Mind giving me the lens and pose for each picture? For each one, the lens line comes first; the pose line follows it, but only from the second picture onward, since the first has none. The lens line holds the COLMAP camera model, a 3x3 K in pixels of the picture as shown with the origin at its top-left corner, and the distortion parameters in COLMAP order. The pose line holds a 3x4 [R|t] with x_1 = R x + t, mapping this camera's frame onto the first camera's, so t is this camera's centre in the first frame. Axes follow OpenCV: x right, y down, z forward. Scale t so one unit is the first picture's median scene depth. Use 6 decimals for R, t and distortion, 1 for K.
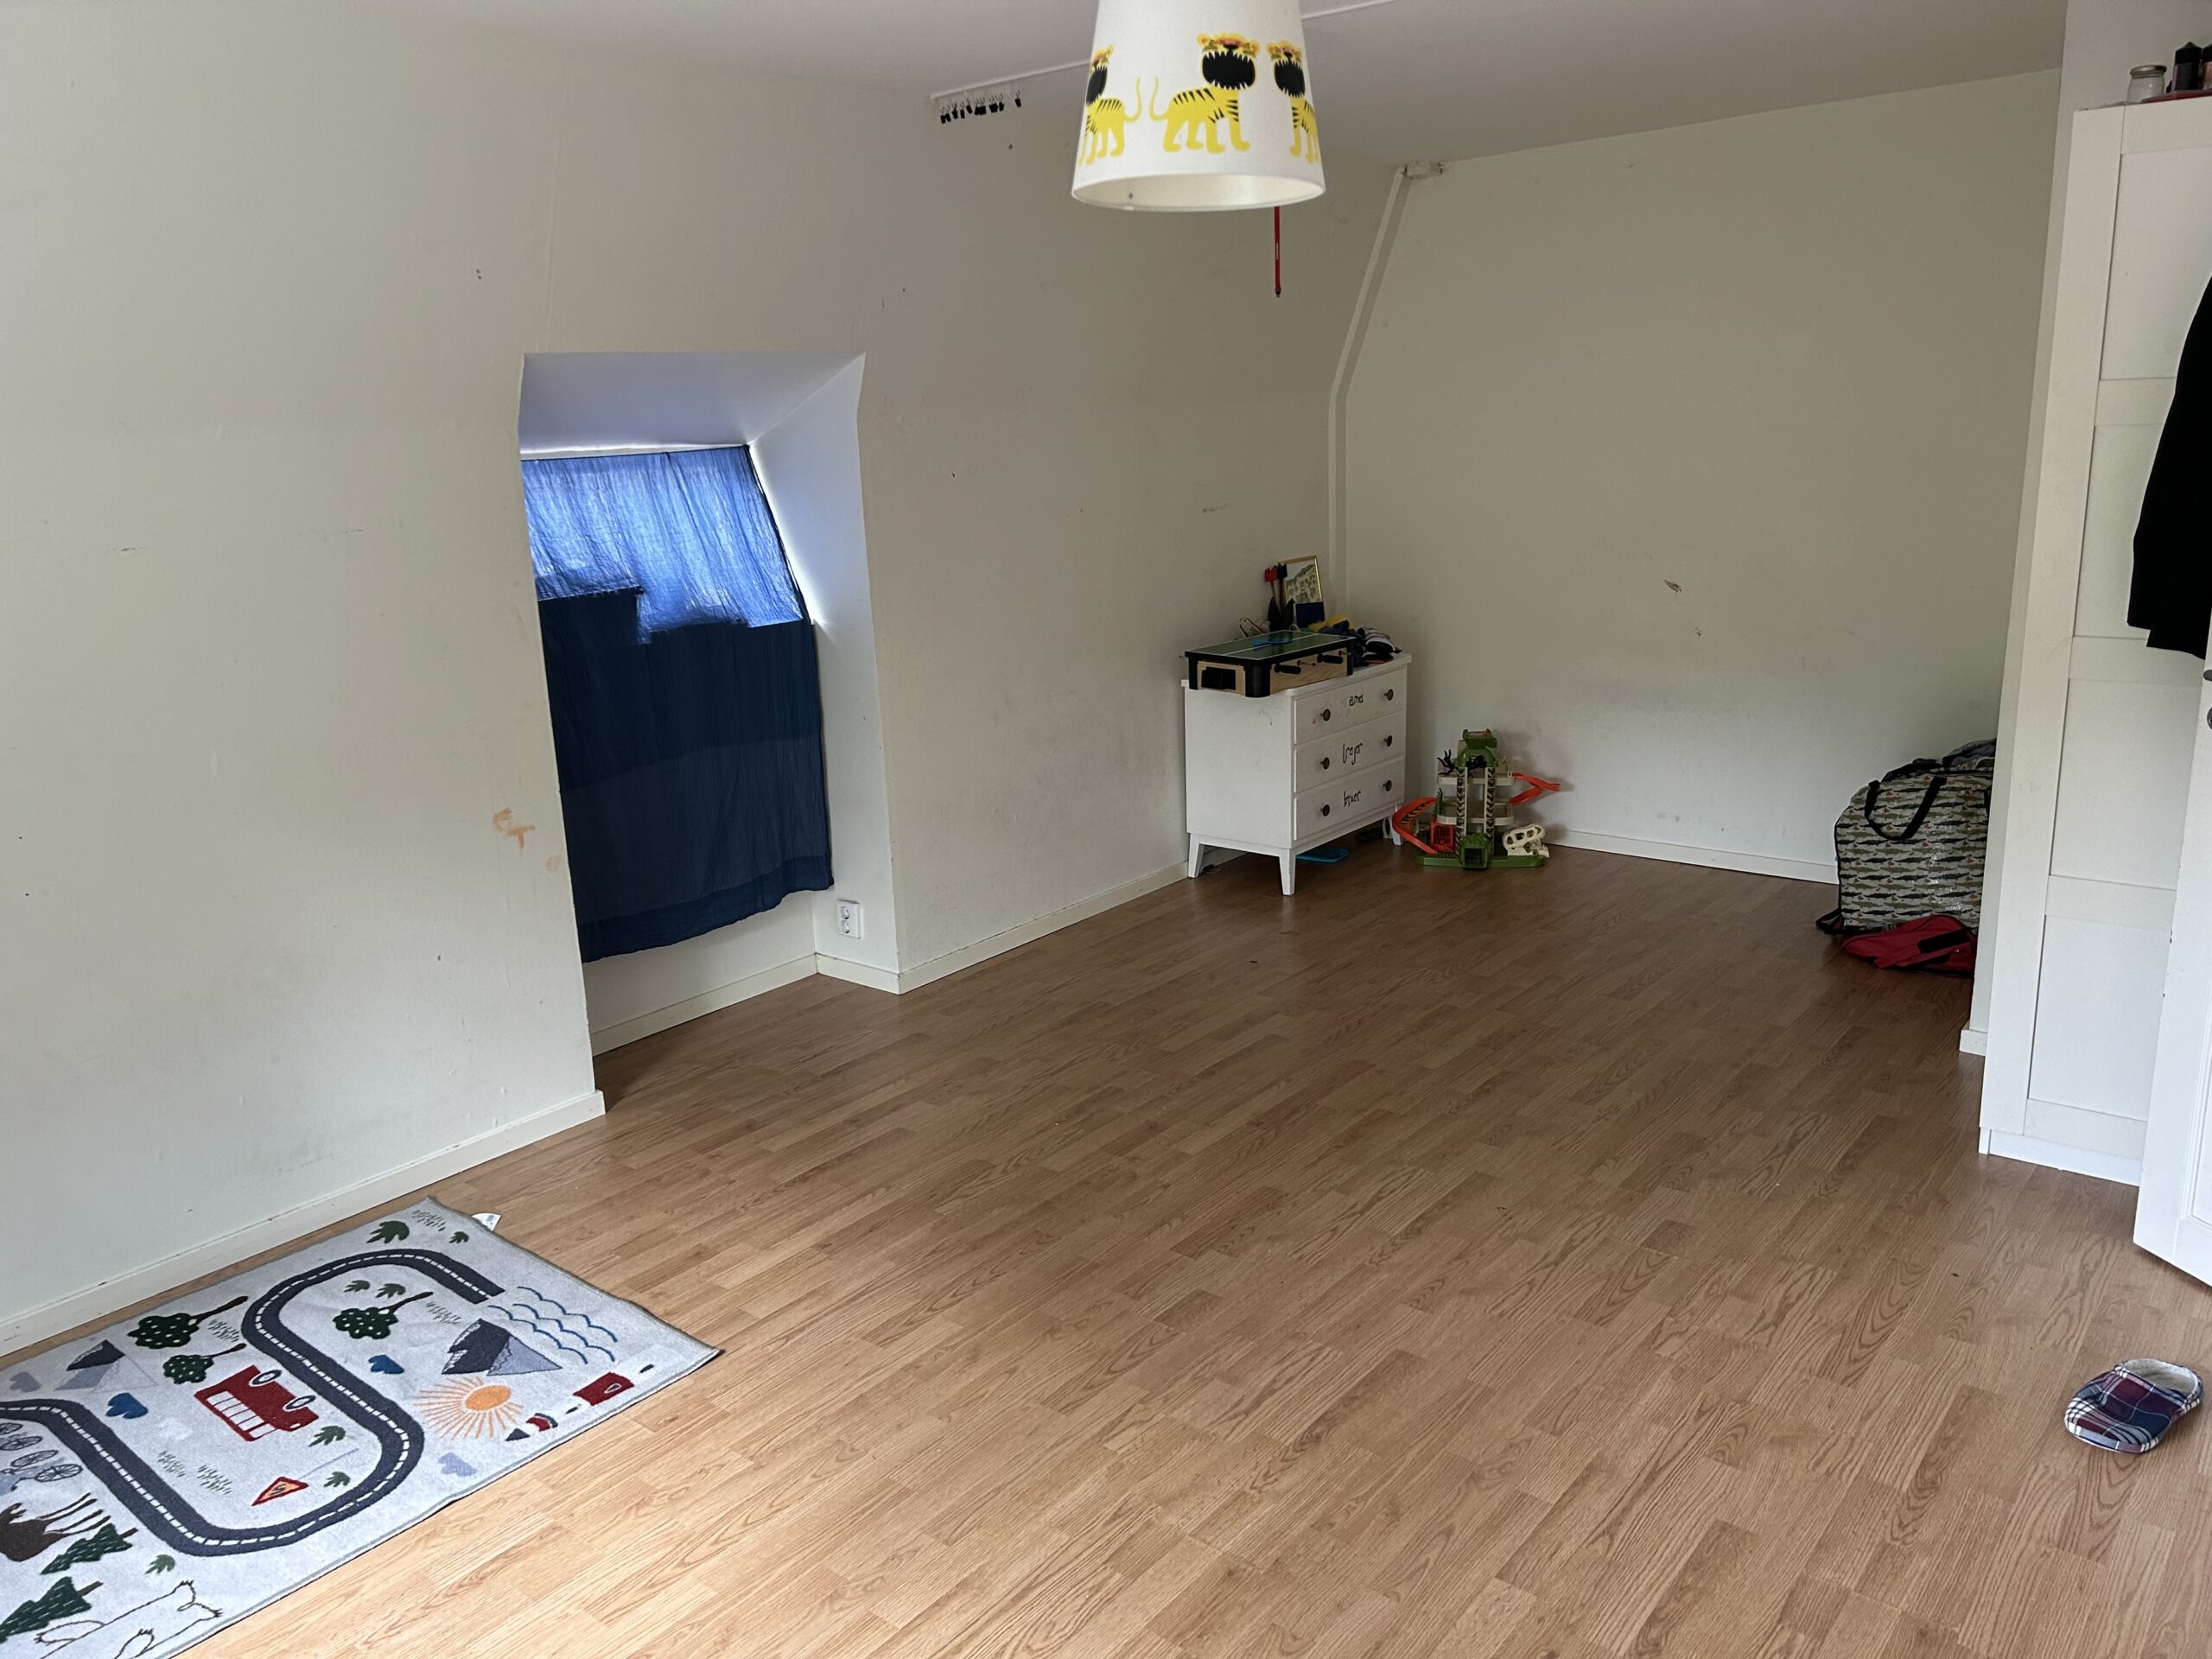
lens RADIAL K [[1647.1, 0, 1101.6], [0, 1647.1, 826.0], [0, 0, 1]] dist [0.000131, -0.006290]
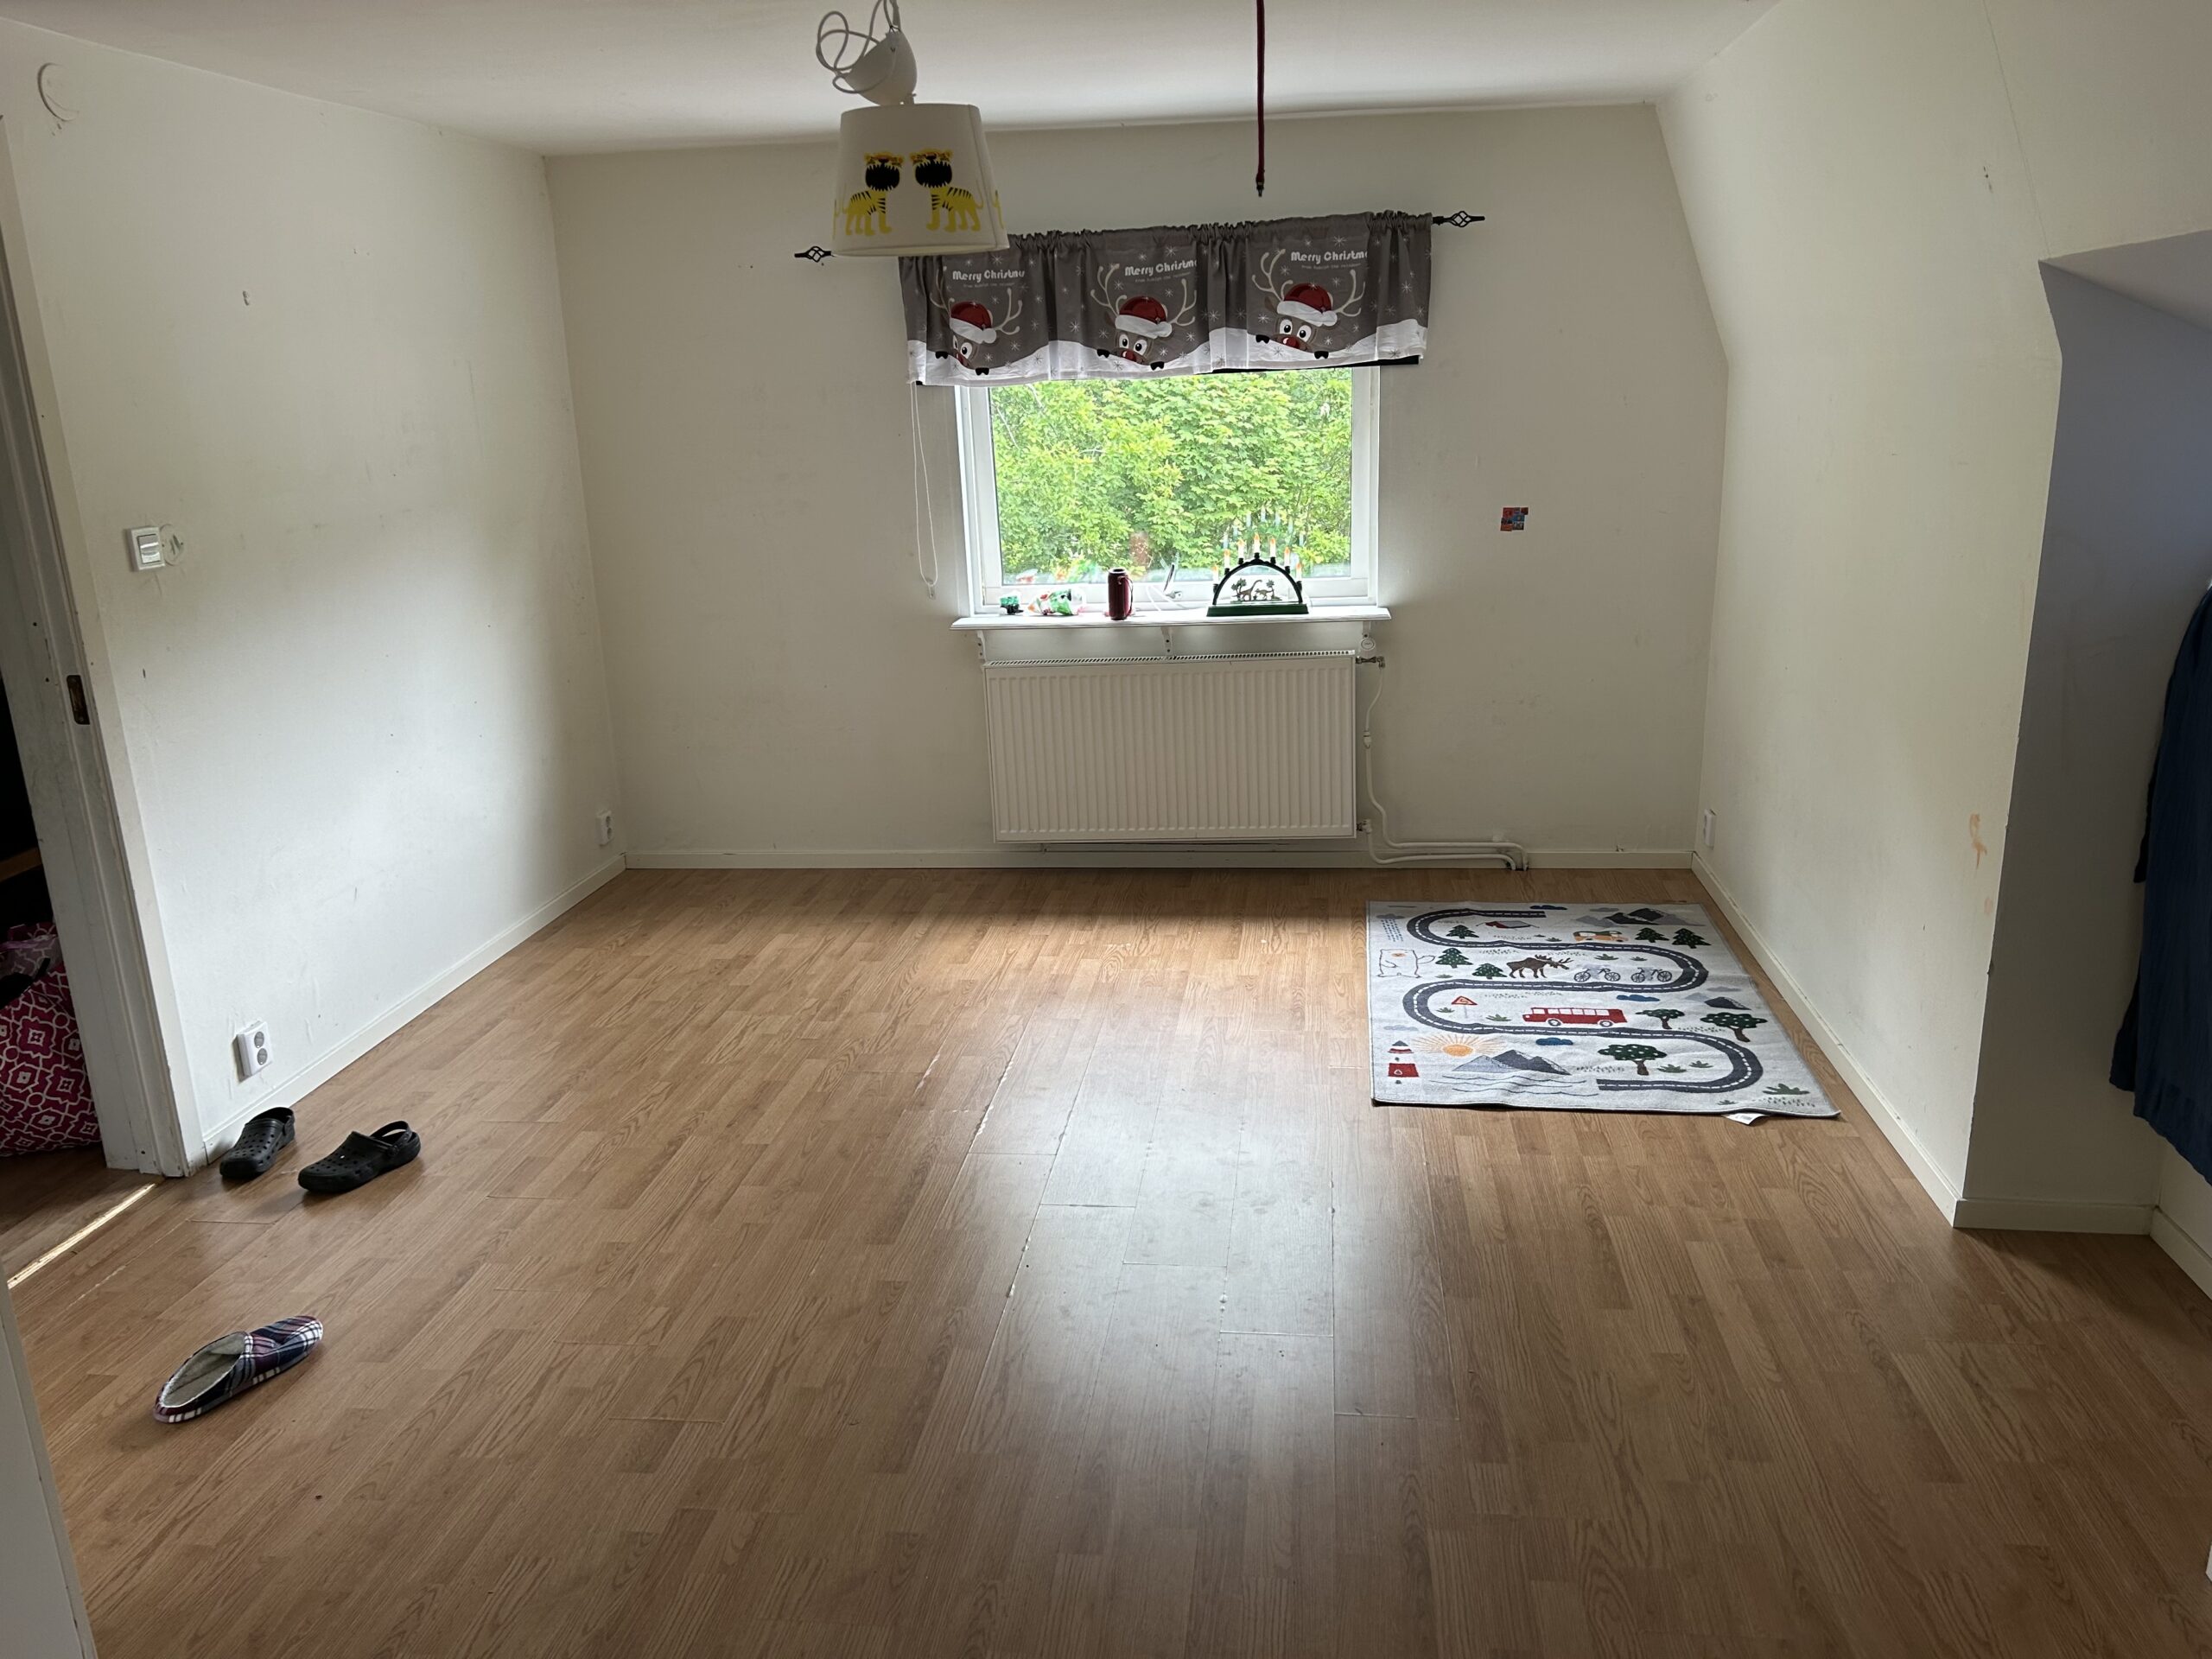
lens RADIAL K [[1647.1, 0, 1103.6], [0, 1647.1, 832.2], [0, 0, 1]] dist [0.000131, -0.006290]
pose [[-0.845992, 0.201522, -0.493646, 0.553474], [-0.065760, 0.879322, 0.471665, -0.471778], [0.529125, 0.431487, -0.730647, 1.766166]]
